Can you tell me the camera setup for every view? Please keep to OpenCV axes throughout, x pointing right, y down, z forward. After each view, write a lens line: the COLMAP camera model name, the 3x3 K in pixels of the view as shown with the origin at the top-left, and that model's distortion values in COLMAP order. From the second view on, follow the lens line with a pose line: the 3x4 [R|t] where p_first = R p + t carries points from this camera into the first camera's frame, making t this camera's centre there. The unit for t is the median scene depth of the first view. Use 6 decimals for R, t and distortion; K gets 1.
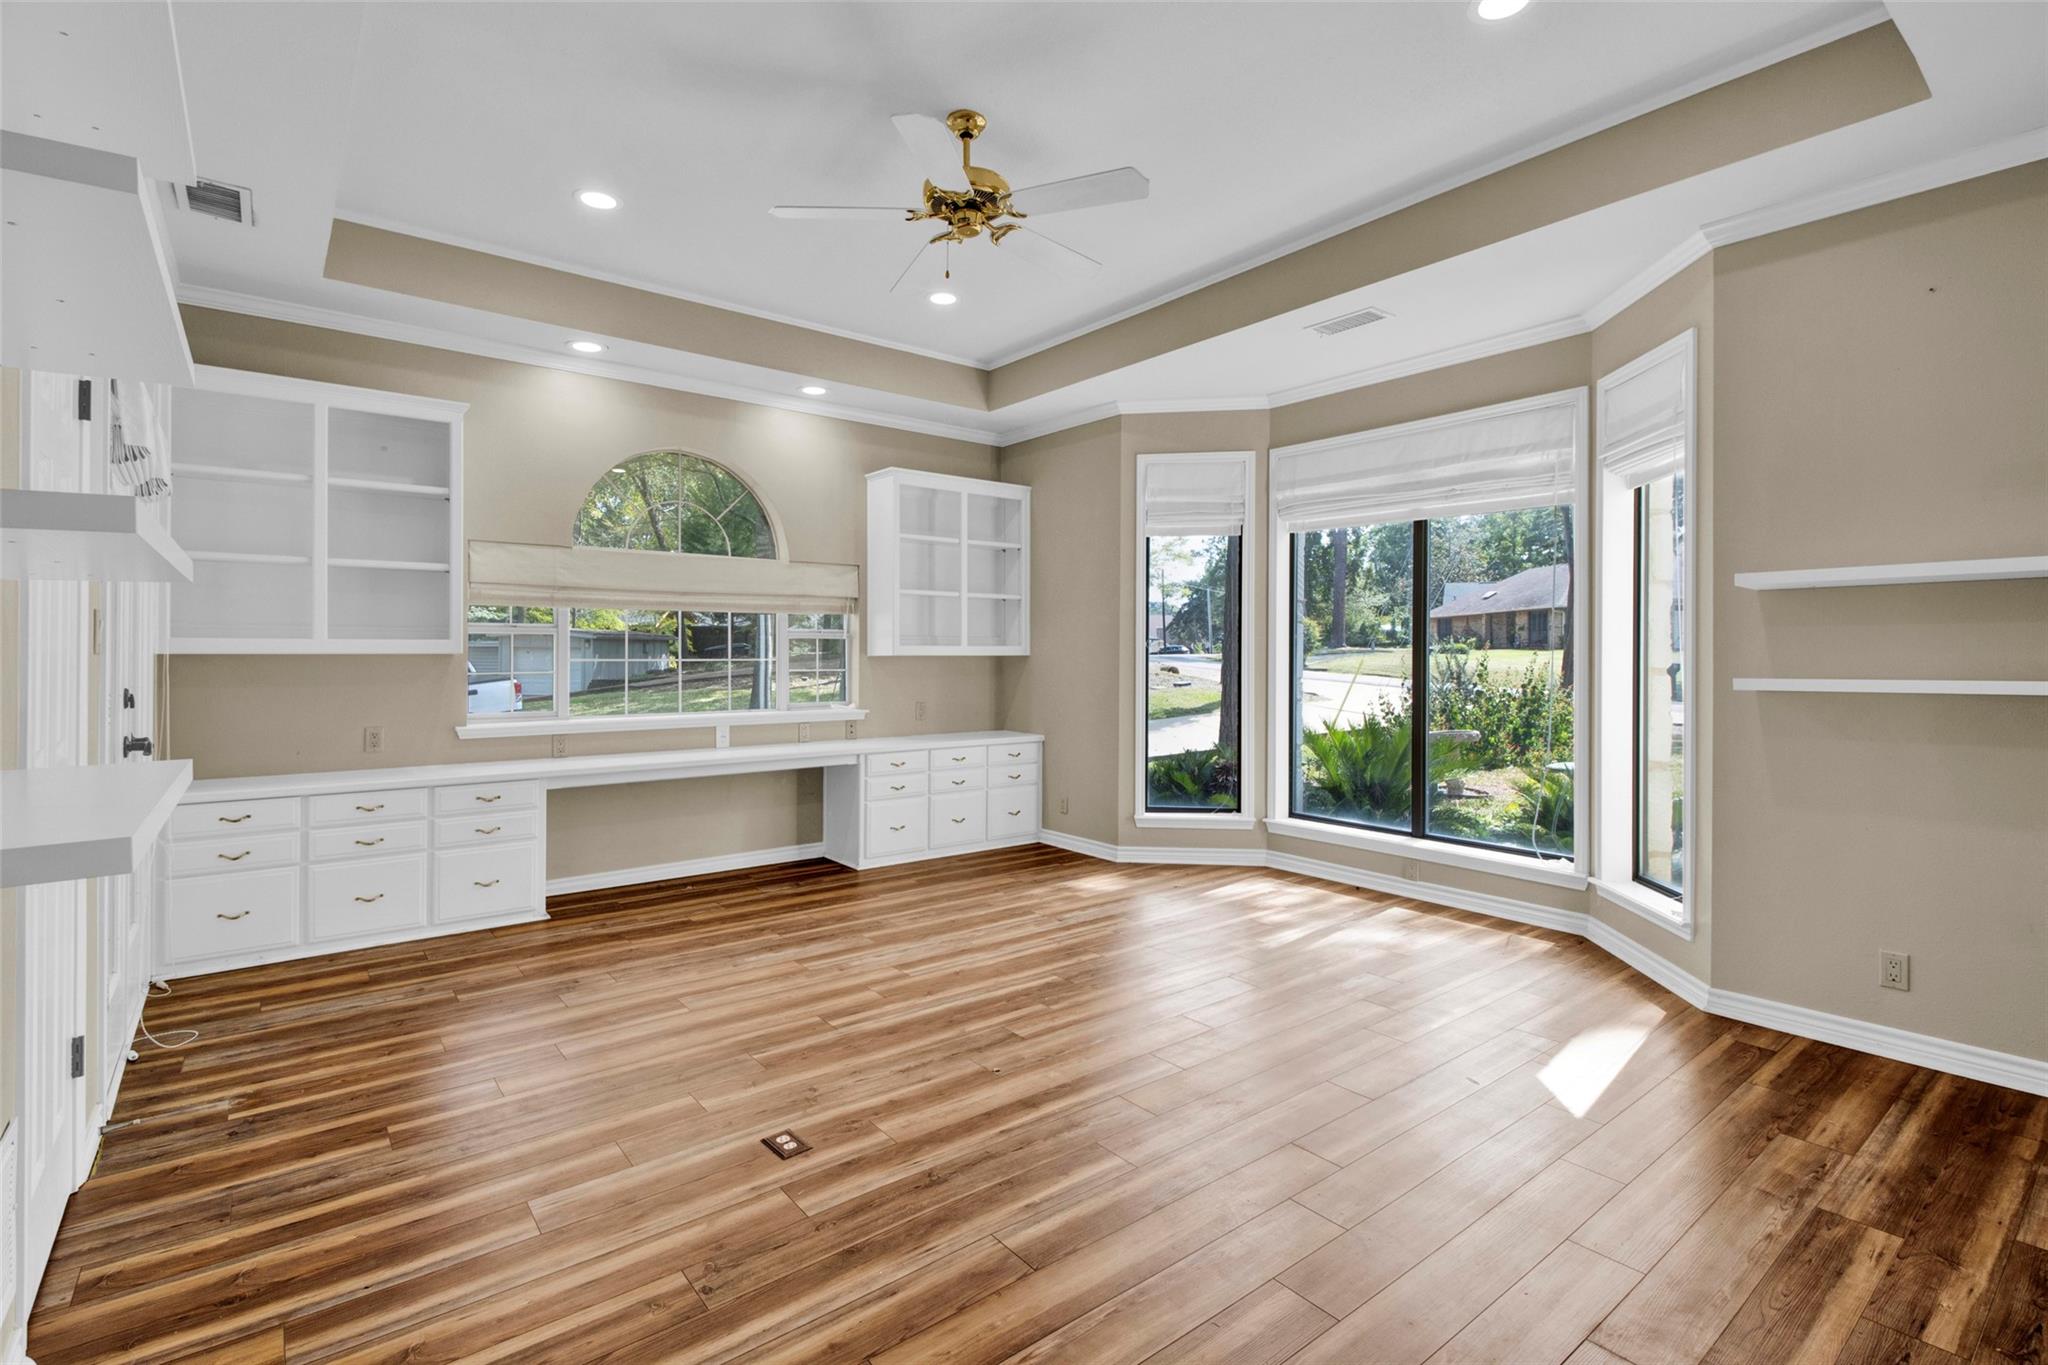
lens RADIAL K [[960.4, 0, 1040.0], [0, 960.4, 657.2], [0, 0, 1]] dist [0.016137, -0.008891]
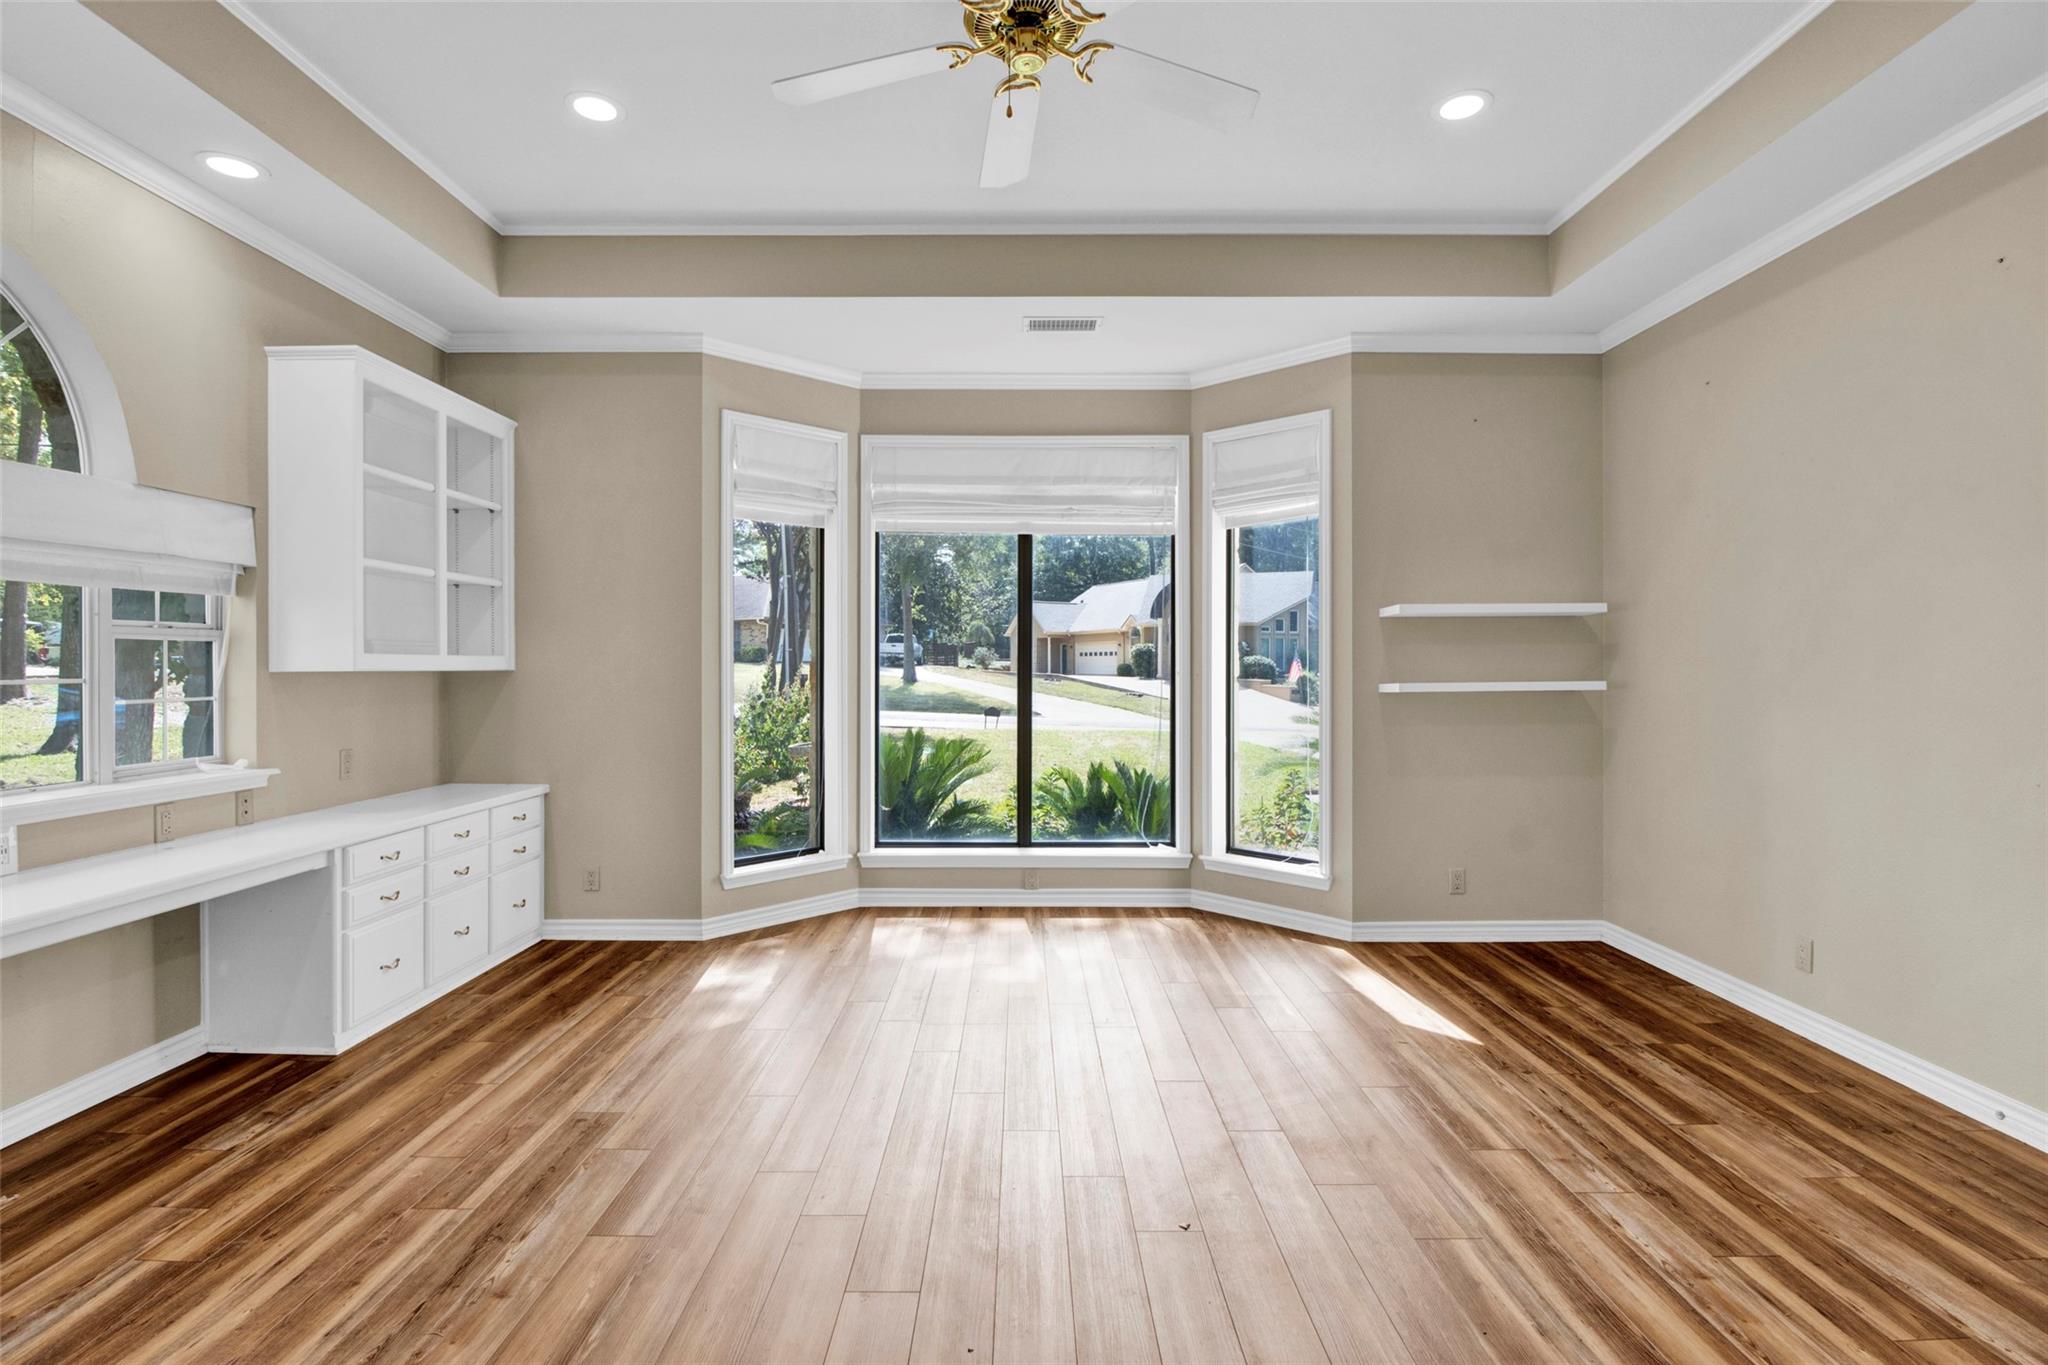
lens RADIAL K [[960.4, 0, 1045.7], [0, 960.4, 677.7], [0, 0, 1]] dist [0.016137, -0.008891]
pose [[0.626187, -0.011727, 0.779584, -0.449699], [0.006580, 0.999931, 0.009756, -0.000980], [-0.779645, -0.000979, 0.626221, 0.403714]]
